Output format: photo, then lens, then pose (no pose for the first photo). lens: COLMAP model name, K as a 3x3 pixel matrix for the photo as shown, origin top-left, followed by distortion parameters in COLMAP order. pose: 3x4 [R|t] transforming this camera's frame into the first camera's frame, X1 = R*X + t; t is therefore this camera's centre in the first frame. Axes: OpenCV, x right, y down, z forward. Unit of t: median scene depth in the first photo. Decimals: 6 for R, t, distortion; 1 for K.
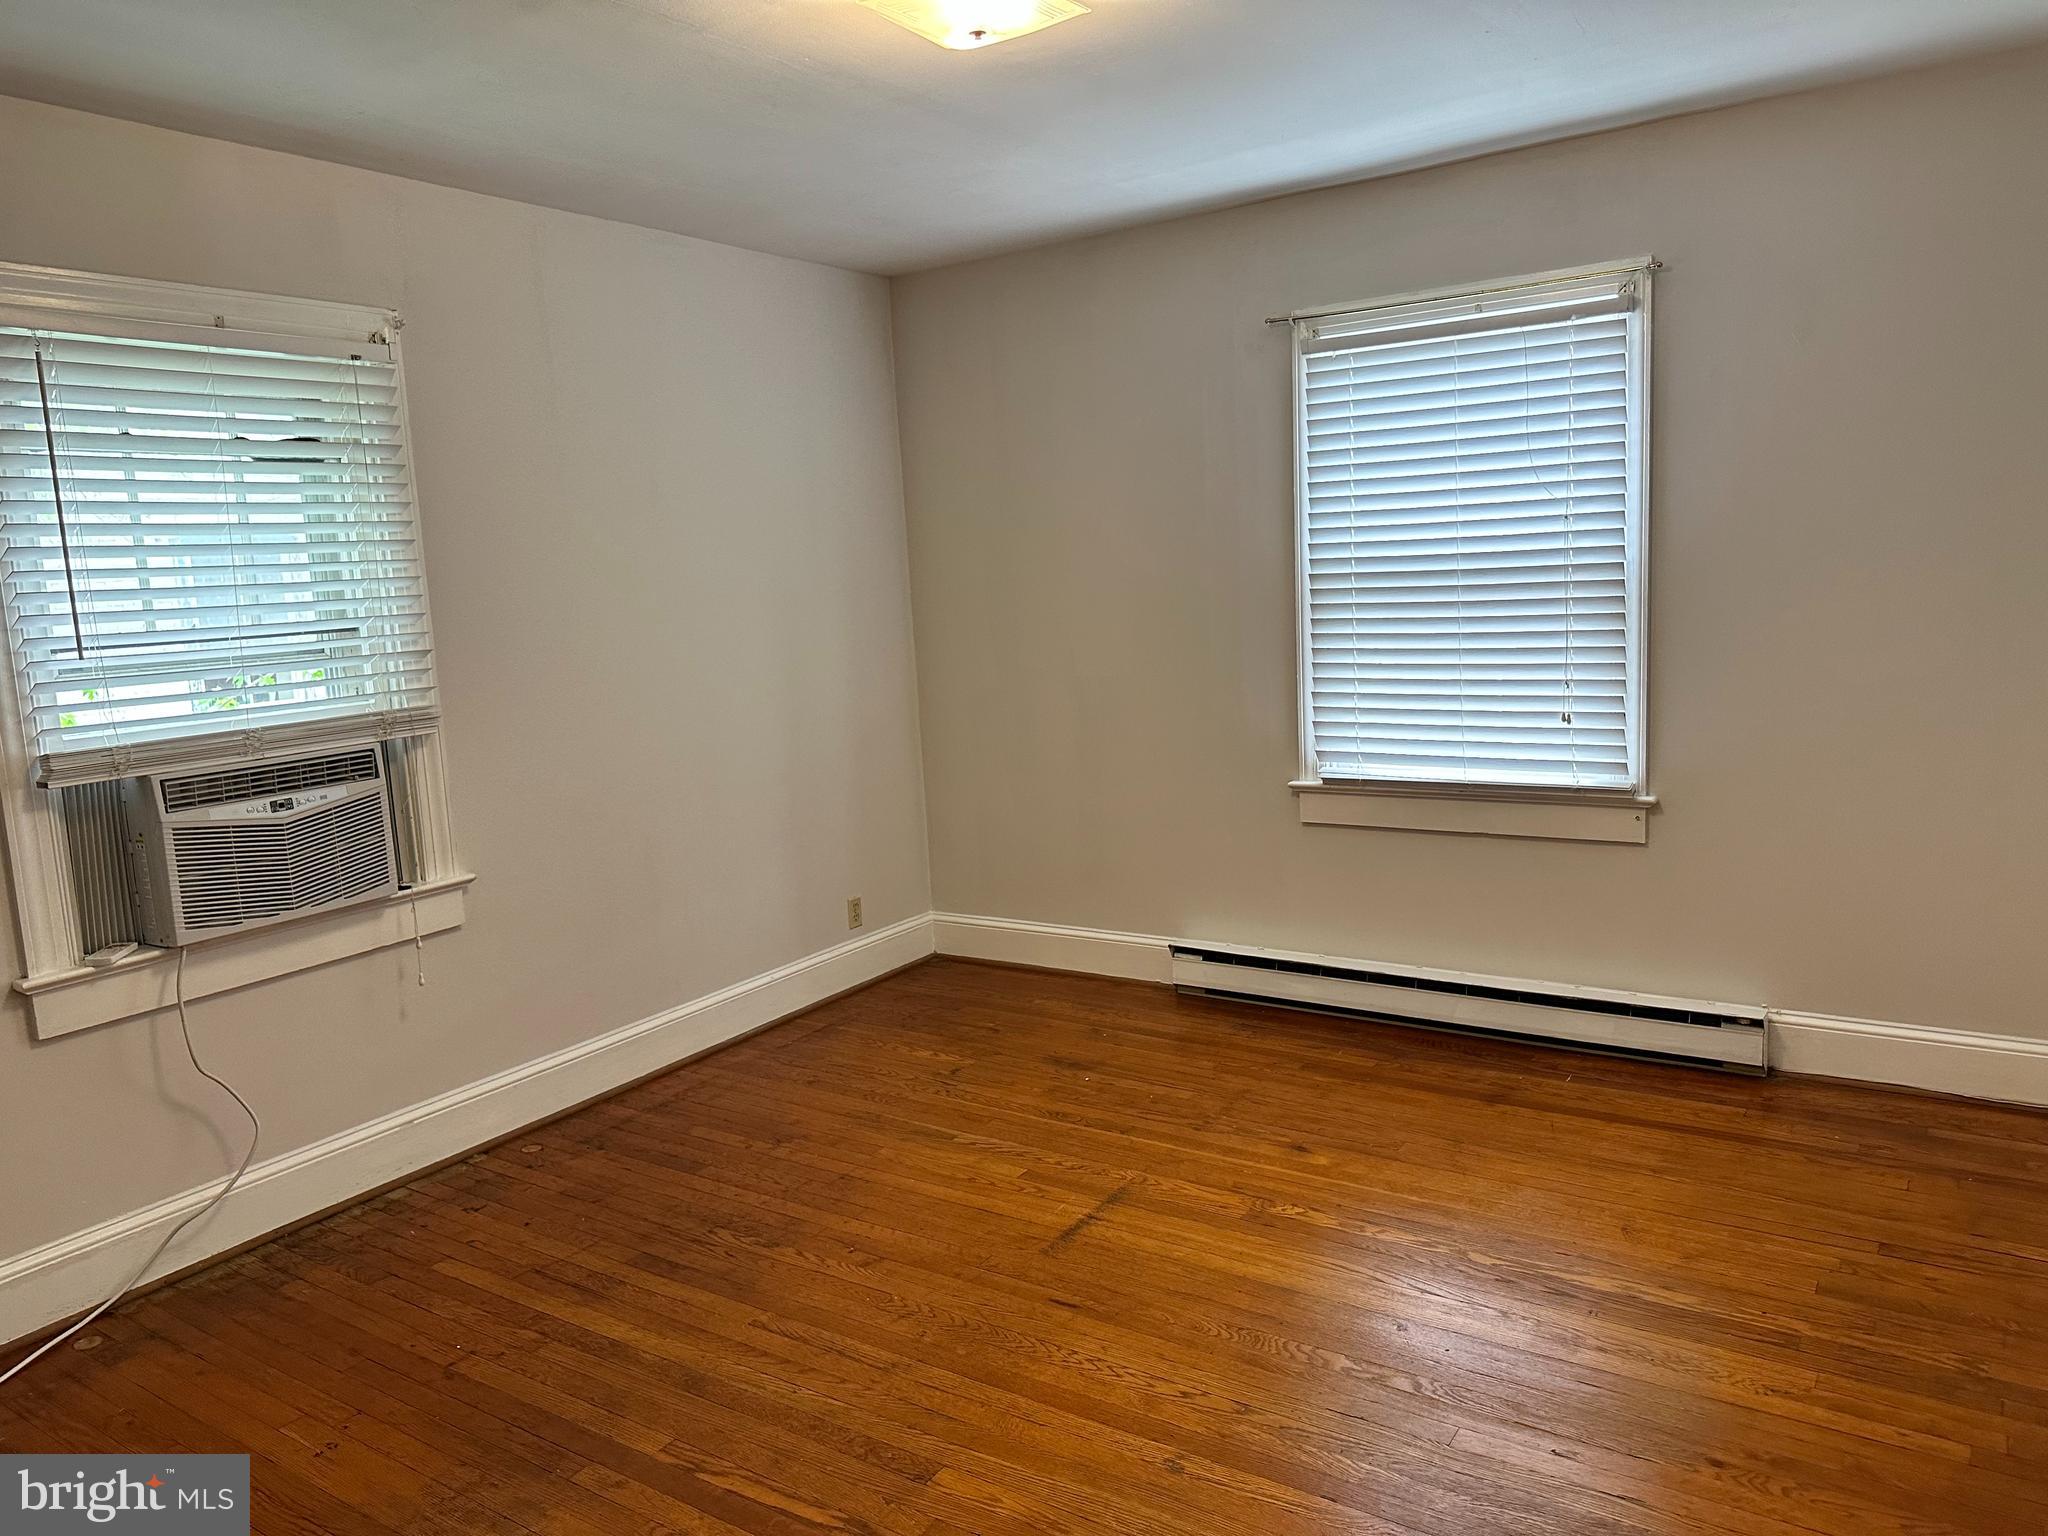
lens RADIAL K [[1442.4, 0, 1029.0], [0, 1442.4, 771.7], [0, 0, 1]] dist [0.077719, -0.089210]
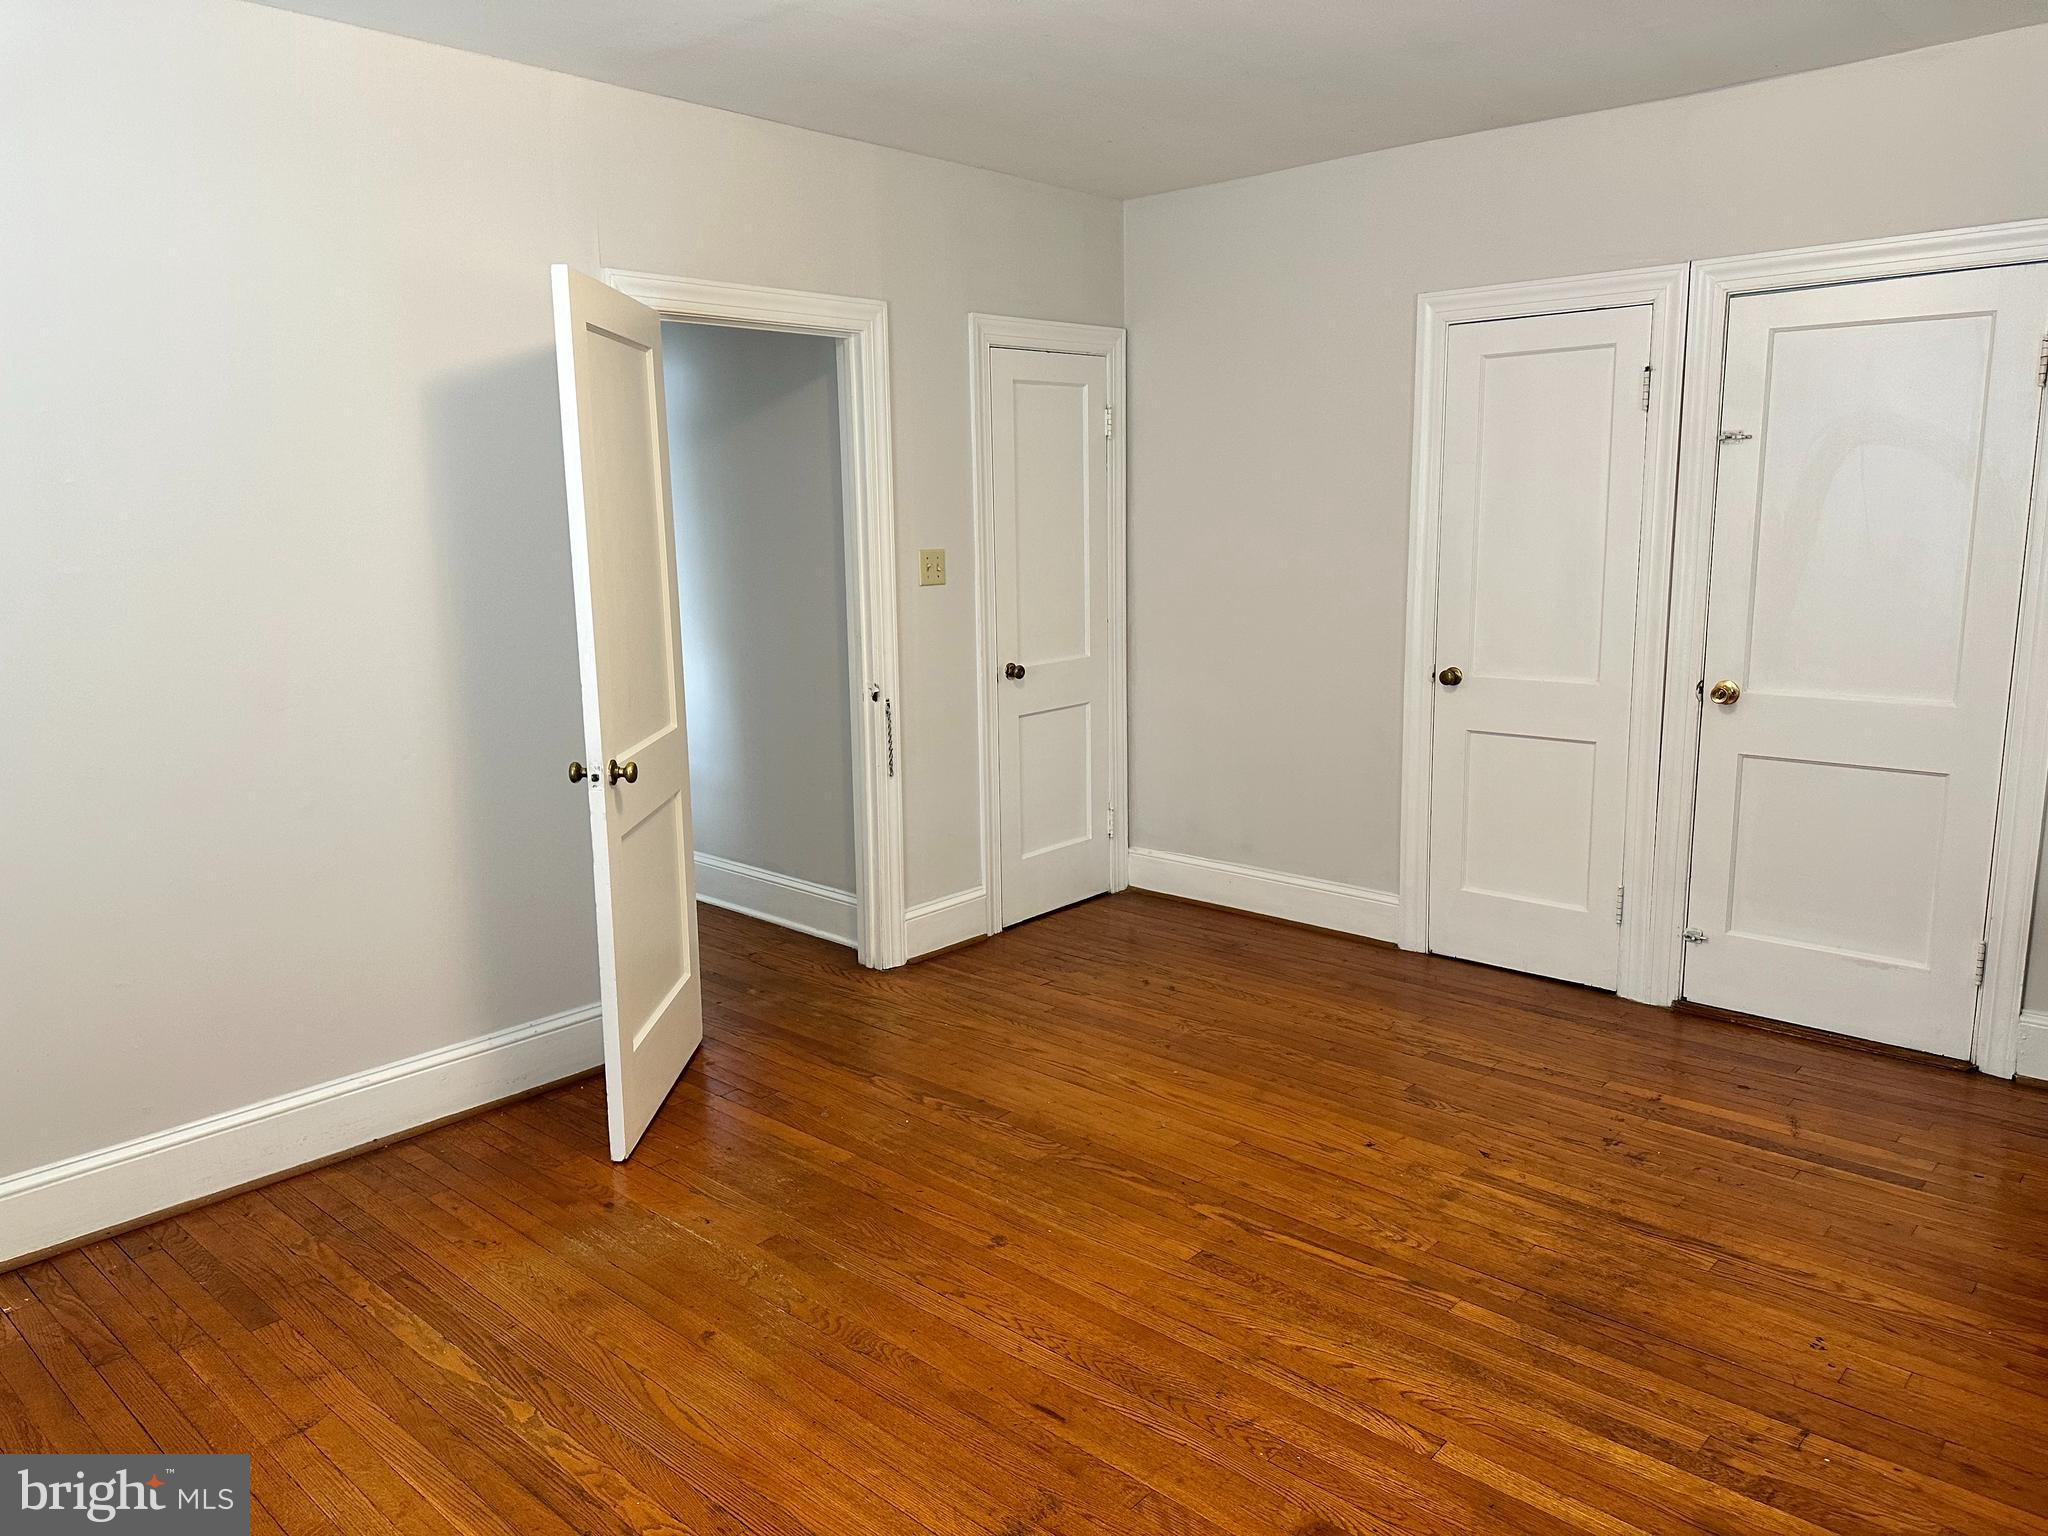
lens RADIAL K [[1442.4, 0, 1024.8], [0, 1442.4, 747.6], [0, 0, 1]] dist [0.077719, -0.089210]
pose [[-0.986866, 0.048438, 0.154106, -0.079654], [0.094246, 0.947439, 0.305740, -0.176880], [-0.131197, 0.316249, -0.939561, 1.223713]]
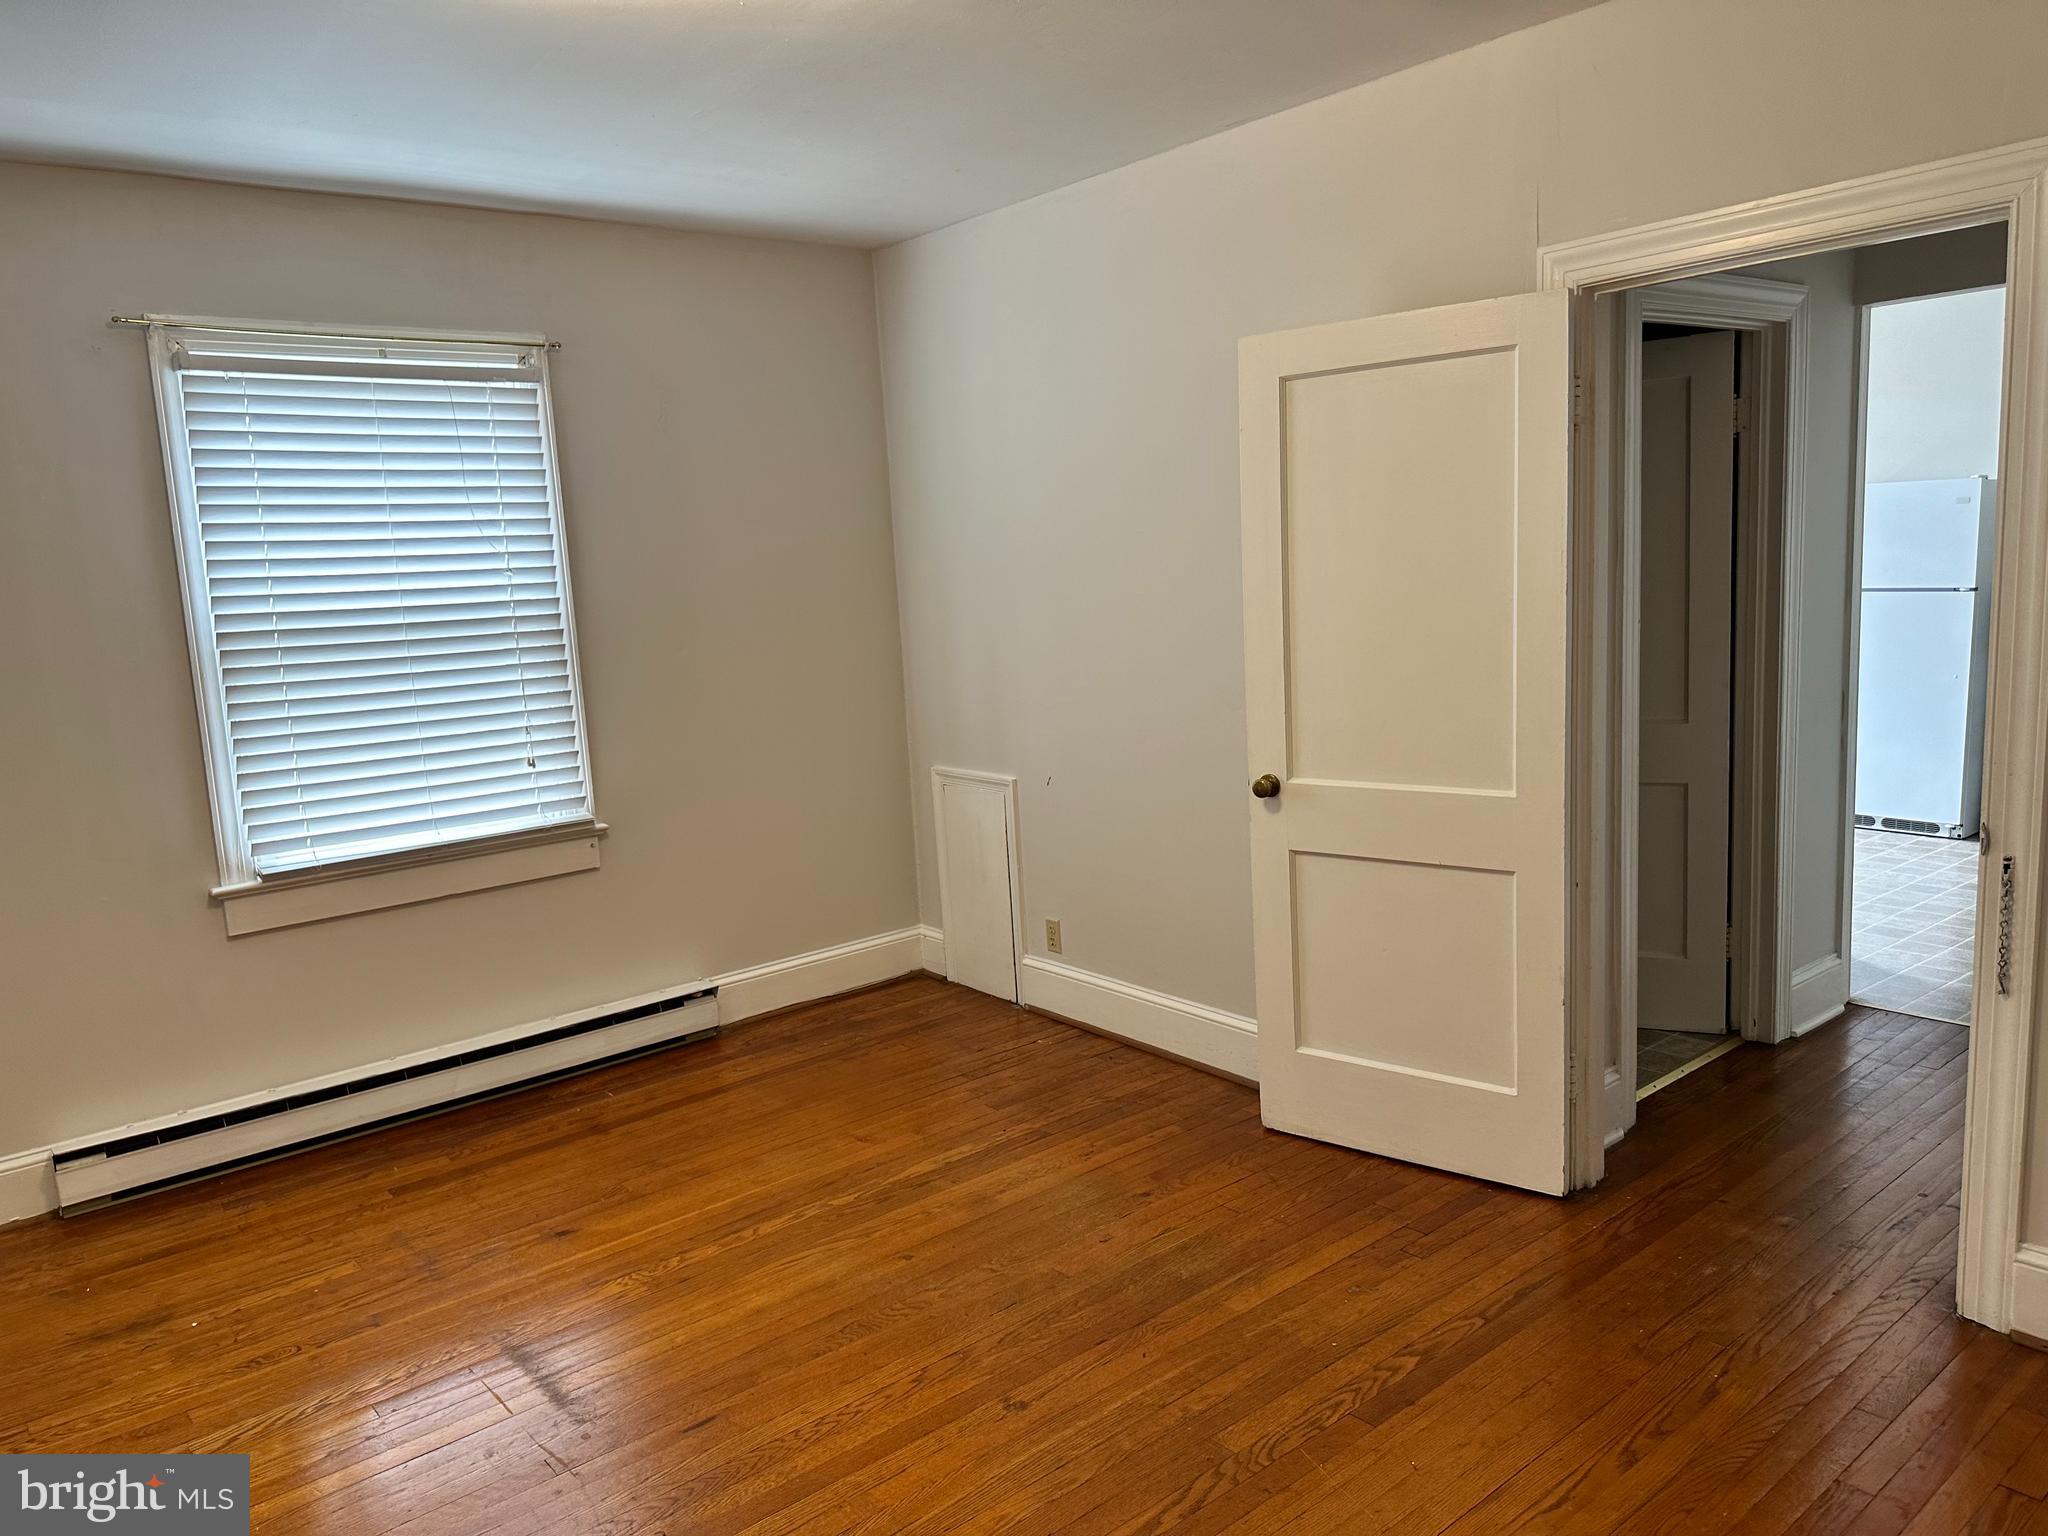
lens RADIAL K [[1442.4, 0, 1008.0], [0, 1442.4, 783.2], [0, 0, 1]] dist [0.077719, -0.089210]
pose [[0.290611, -0.115007, 0.949904, -0.527434], [0.180957, 0.981441, 0.063463, -0.026911], [-0.939574, 0.153449, 0.306029, 0.367504]]
